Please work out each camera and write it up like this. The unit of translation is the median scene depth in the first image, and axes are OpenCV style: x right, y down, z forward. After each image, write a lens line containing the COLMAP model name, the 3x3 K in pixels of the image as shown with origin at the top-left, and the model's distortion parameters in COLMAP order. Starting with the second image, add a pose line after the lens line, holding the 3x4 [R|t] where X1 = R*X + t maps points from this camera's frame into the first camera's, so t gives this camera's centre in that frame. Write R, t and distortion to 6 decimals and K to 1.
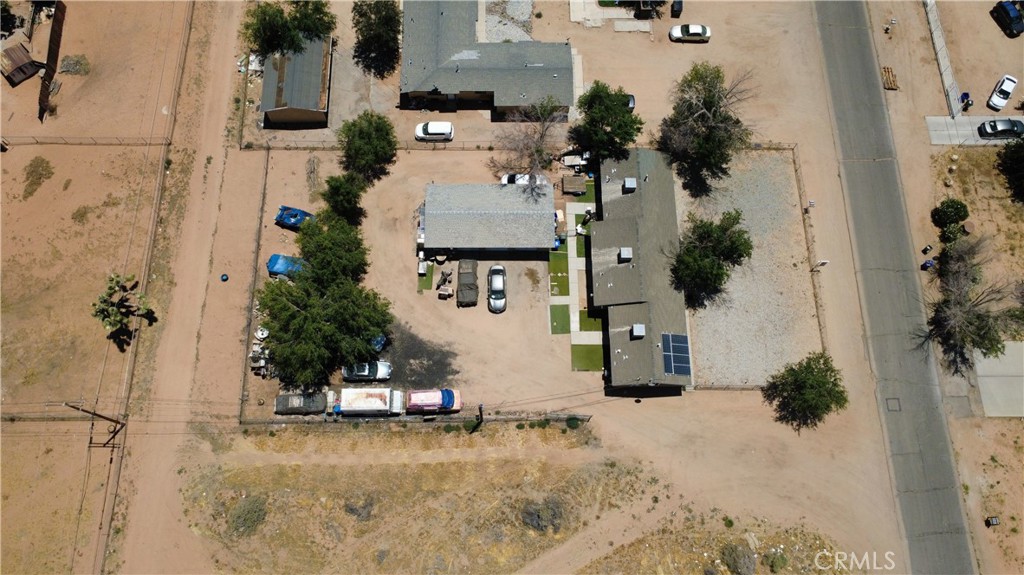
lens RADIAL K [[733.8, 0, 511.6], [0, 733.8, 299.1], [0, 0, 1]] dist [-0.002187, 0.001064]
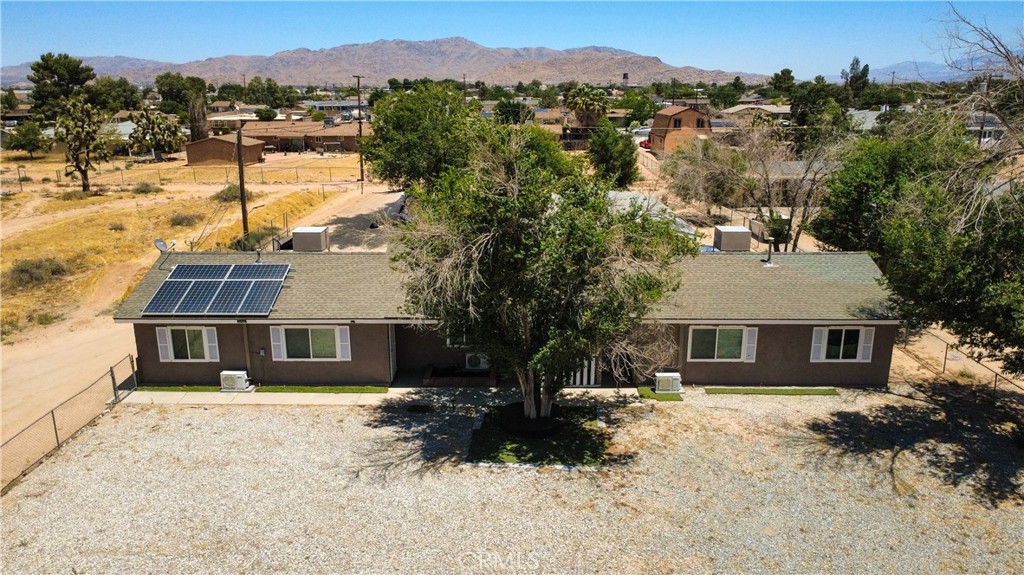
lens RADIAL K [[733.8, 0, 511.6], [0, 733.8, 299.1], [0, 0, 1]] dist [-0.002187, 0.001064]
pose [[-0.025501, 0.254537, -0.966727, 0.523944], [-0.946976, 0.303685, 0.104940, -0.082707], [0.320291, 0.918143, 0.233296, 0.913035]]
